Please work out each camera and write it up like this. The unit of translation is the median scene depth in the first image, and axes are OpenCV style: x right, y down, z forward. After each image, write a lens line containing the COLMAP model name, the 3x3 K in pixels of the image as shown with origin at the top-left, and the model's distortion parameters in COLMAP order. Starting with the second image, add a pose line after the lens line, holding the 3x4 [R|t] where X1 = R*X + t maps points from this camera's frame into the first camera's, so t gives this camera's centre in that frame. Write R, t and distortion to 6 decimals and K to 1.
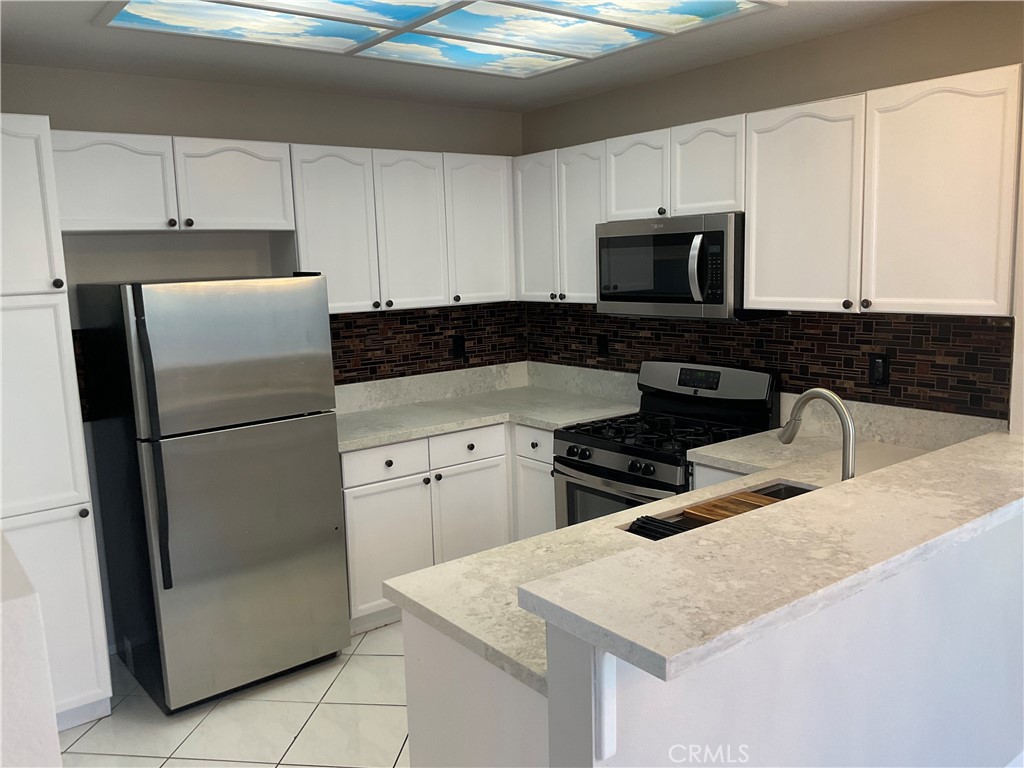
lens RADIAL K [[858.6, 0, 512.0], [0, 858.6, 384.0], [0, 0, 1]] dist [0.051707, -0.110519]
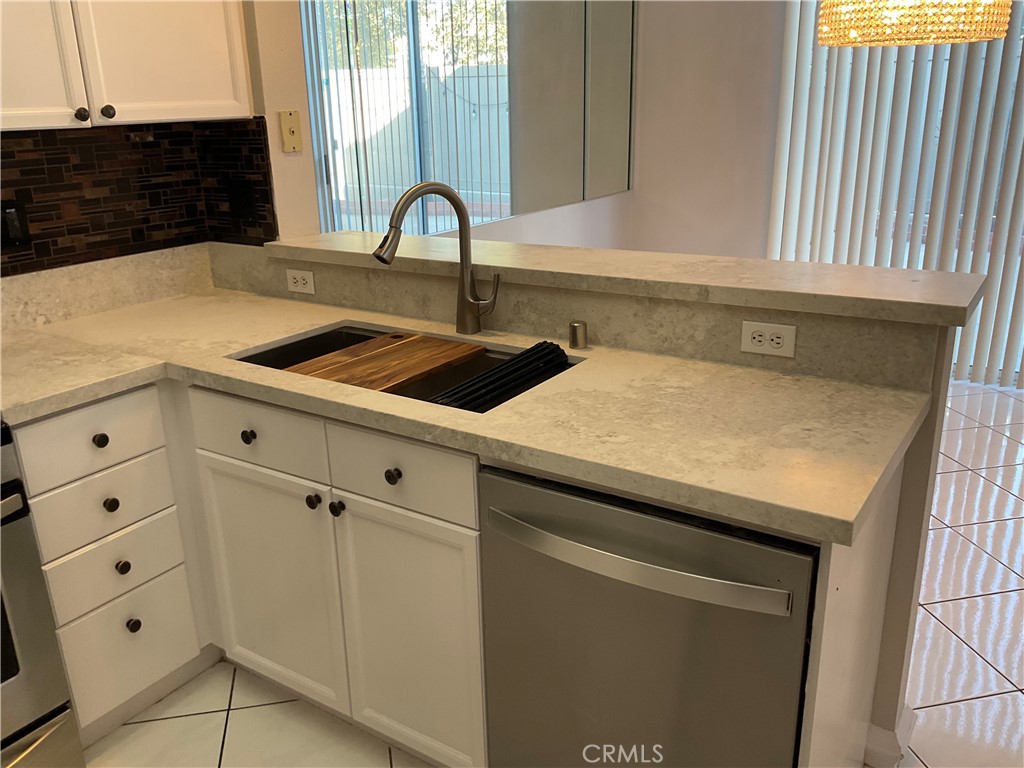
lens RADIAL K [[858.6, 0, 512.0], [0, 858.6, 384.0], [0, 0, 1]] dist [0.051707, -0.110519]
pose [[-0.313399, -0.261919, 0.912787, -0.382640], [0.179824, 0.927451, 0.327868, -0.055149], [-0.932440, 0.266894, -0.243563, 0.873795]]
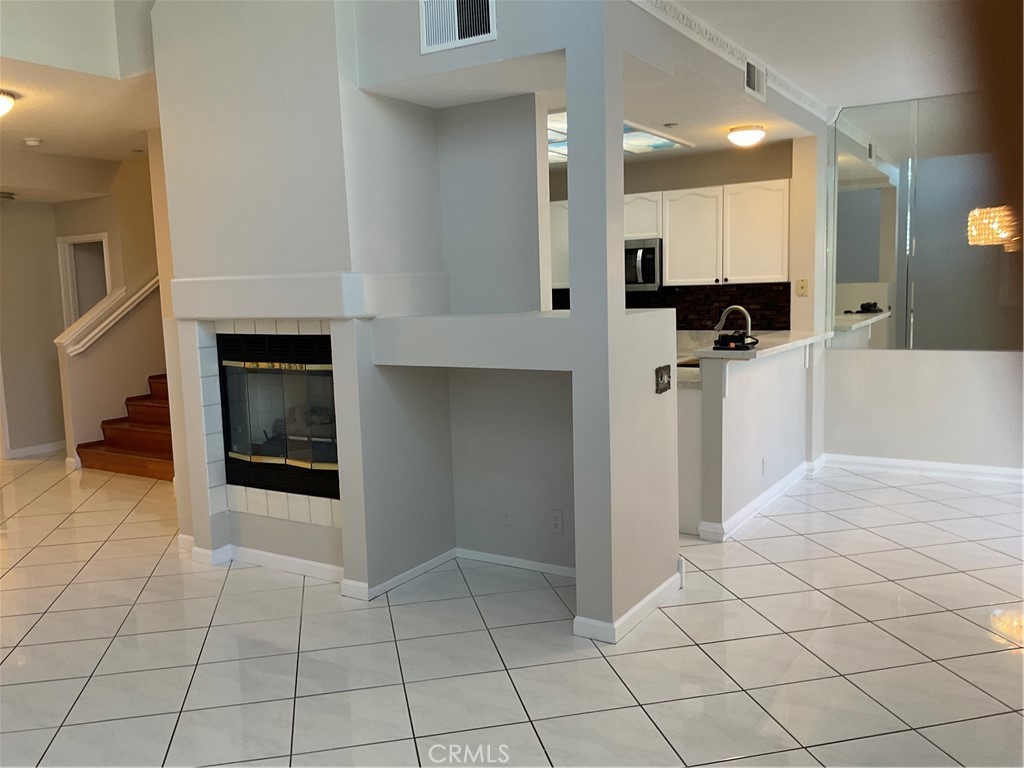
lens RADIAL K [[858.6, 0, 512.0], [0, 858.6, 384.0], [0, 0, 1]] dist [0.051707, -0.110519]
pose [[0.938005, -0.041112, 0.344174, -0.825045], [0.056343, 0.997820, -0.034367, 0.205667], [-0.342011, 0.051628, 0.938277, -0.818934]]
